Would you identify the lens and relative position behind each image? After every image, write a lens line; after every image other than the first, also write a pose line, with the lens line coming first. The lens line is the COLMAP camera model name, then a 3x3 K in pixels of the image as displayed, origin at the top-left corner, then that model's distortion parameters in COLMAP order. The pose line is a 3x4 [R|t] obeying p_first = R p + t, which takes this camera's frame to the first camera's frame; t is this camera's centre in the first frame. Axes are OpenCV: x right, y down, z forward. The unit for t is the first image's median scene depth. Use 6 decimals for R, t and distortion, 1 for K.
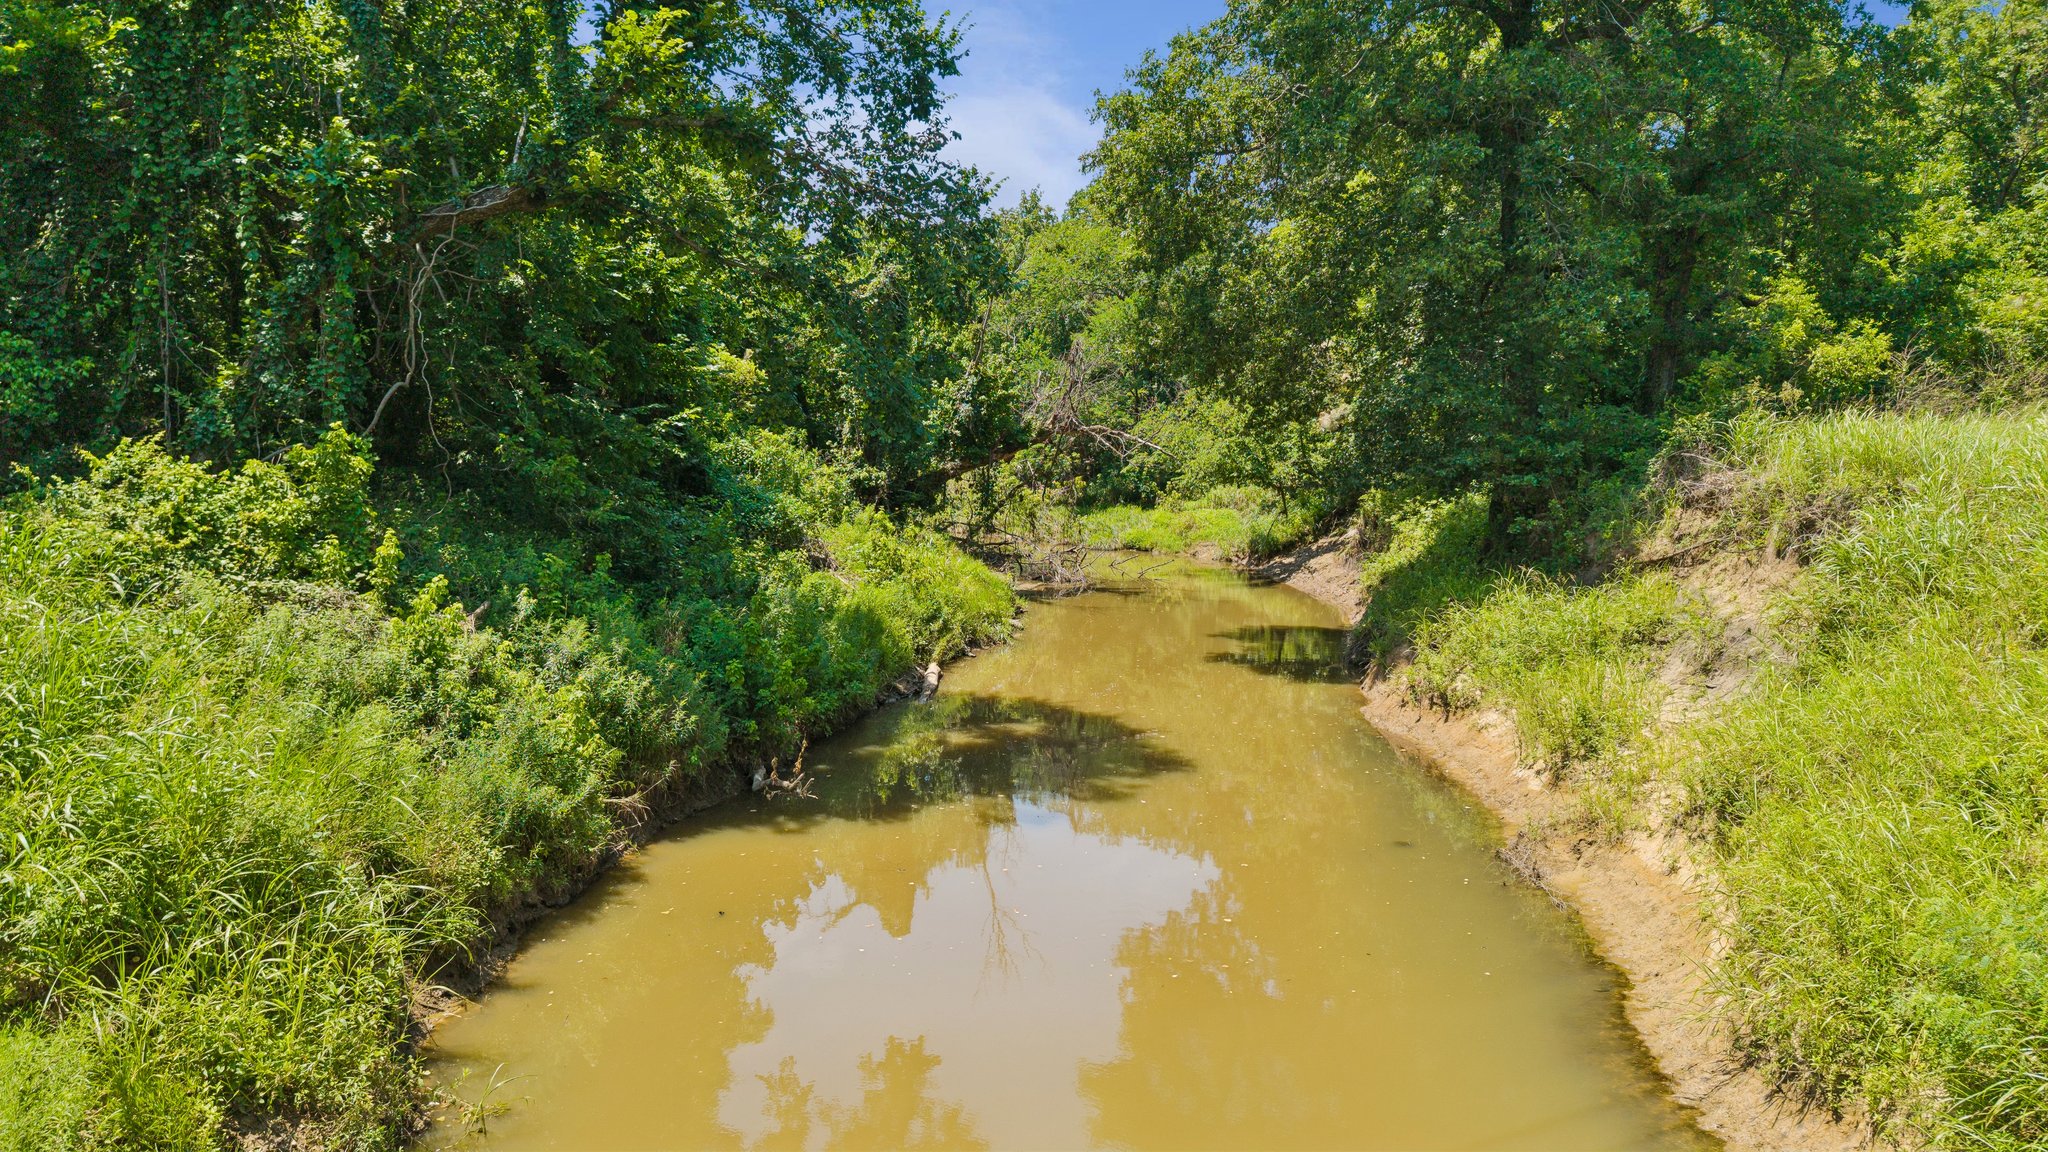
lens RADIAL K [[1376.3, 0, 1024.0], [0, 1376.3, 576.0], [0, 0, 1]] dist [0.011711, 0.000025]
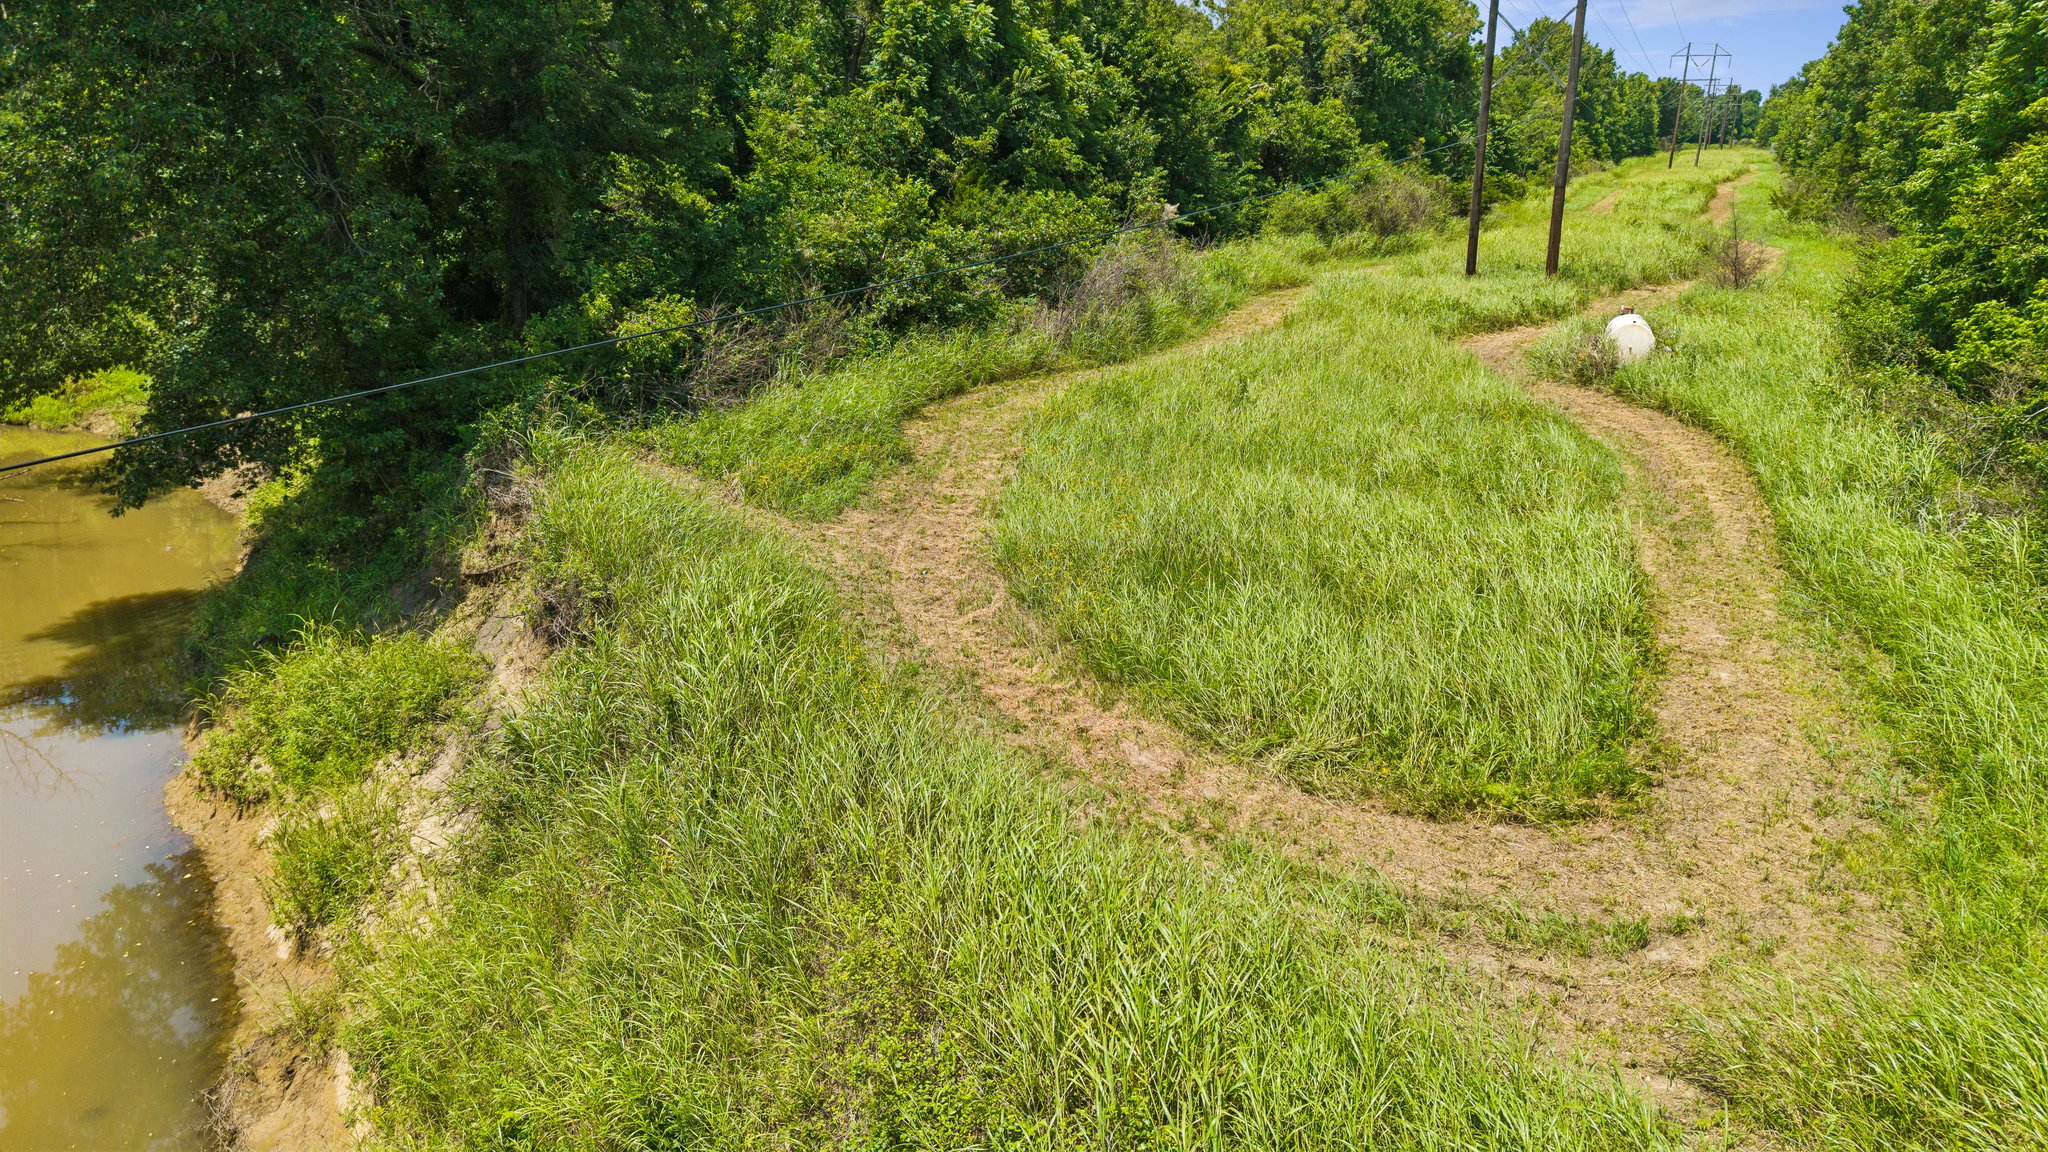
lens RADIAL K [[1366.0, 0, 1024.0], [0, 1366.0, 576.0], [0, 0, 1]] dist [0.084941, -0.149815]
pose [[0.805109, -0.180547, 0.564979, 0.237024], [0.057520, 0.971821, 0.228592, -0.222229], [-0.590331, -0.151544, 0.792808, 0.011549]]
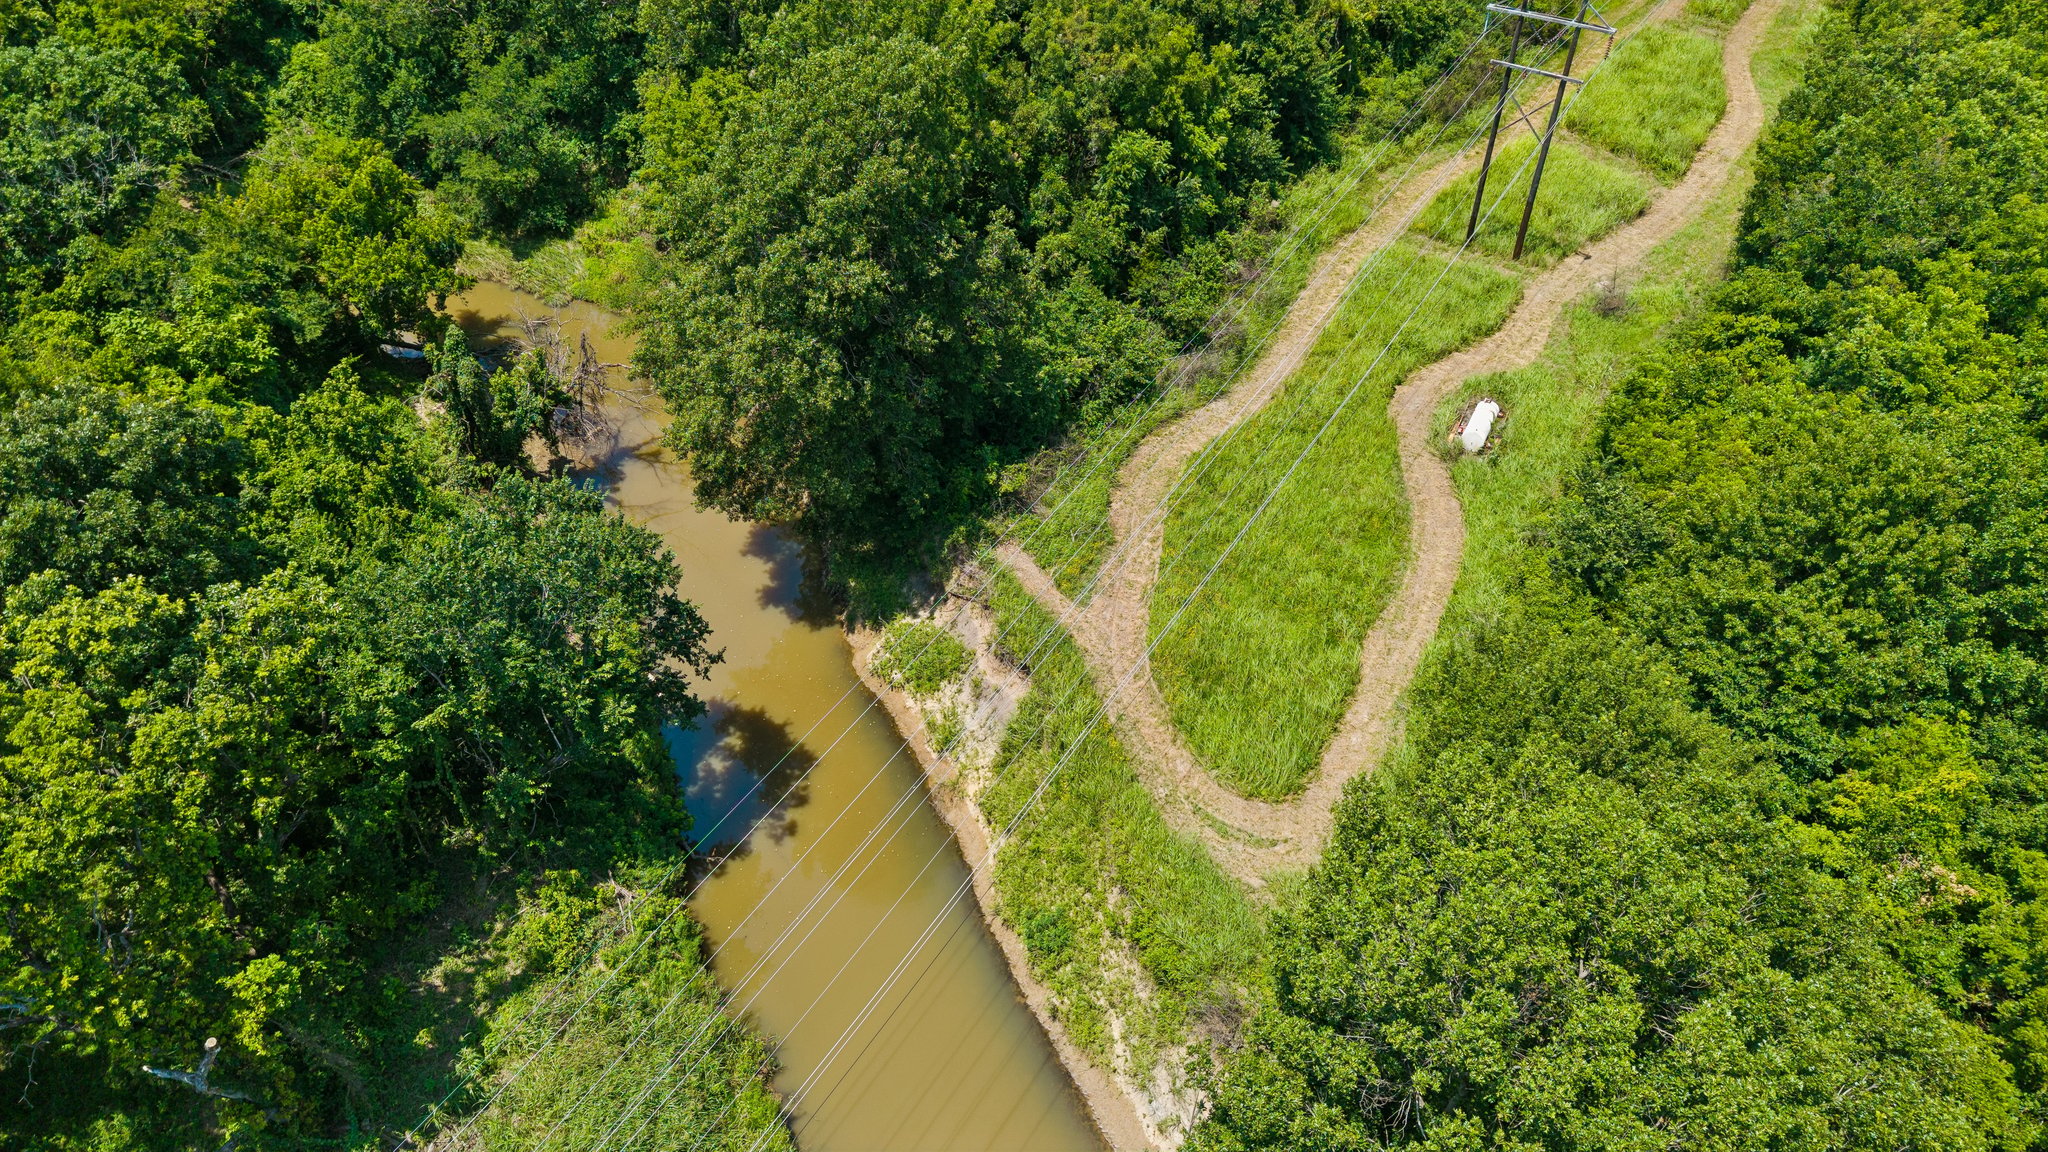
lens RADIAL K [[1356.5, 0, 1030.7], [0, 1356.5, 585.9], [0, 0, 1]] dist [0.100995, -0.148770]
pose [[0.861373, -0.342528, 0.375115, -0.389834], [0.042067, 0.784018, 0.619311, -1.692858], [-0.506228, -0.517677, 0.689741, -0.872307]]
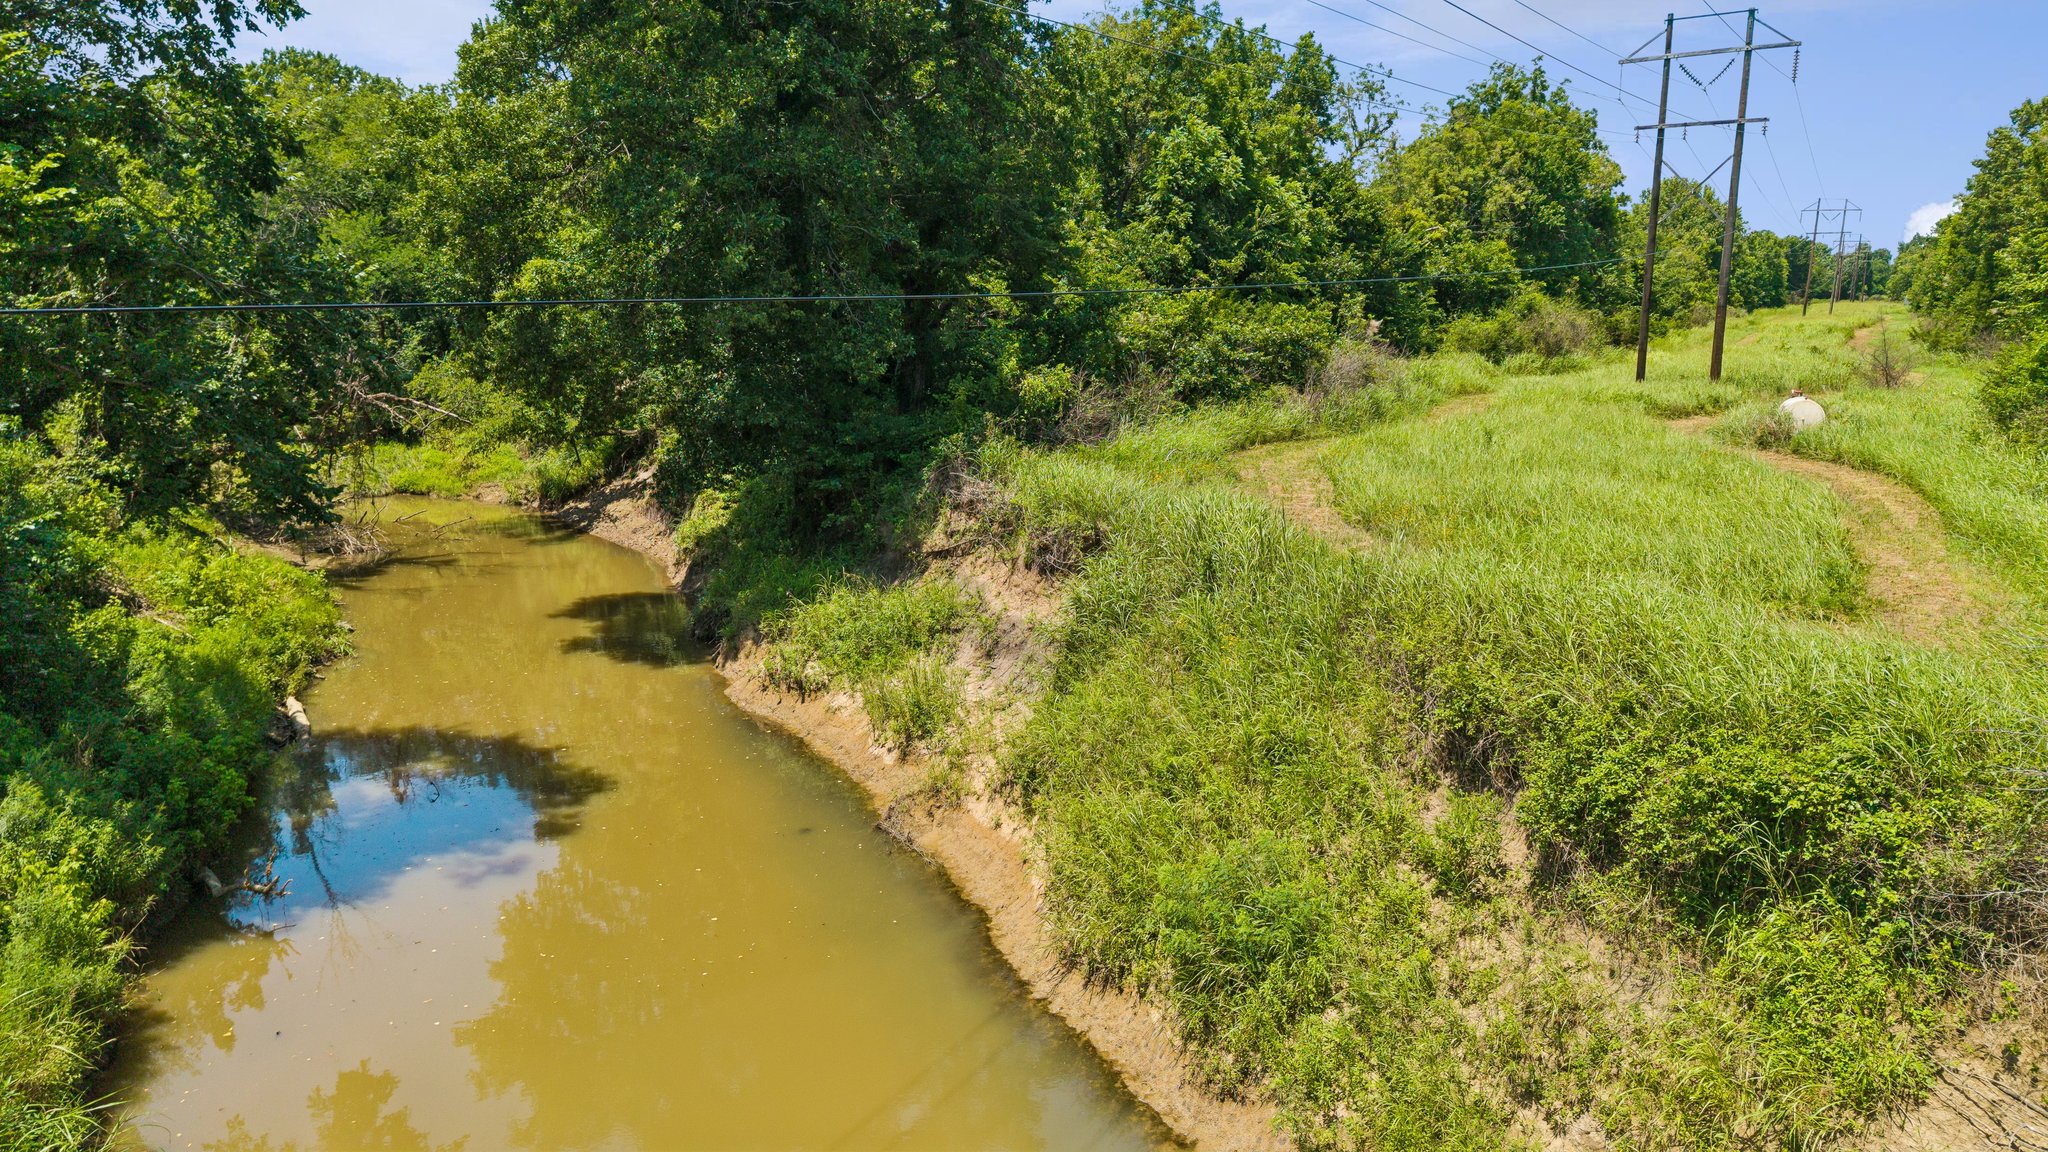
lens RADIAL K [[1356.5, 0, 1030.7], [0, 1356.5, 585.9], [0, 0, 1]] dist [0.100995, -0.148770]
pose [[0.848993, -0.110465, 0.516728, -0.151153], [0.052711, 0.990731, 0.125193, -0.146114], [-0.525768, -0.079051, 0.846947, -0.163061]]
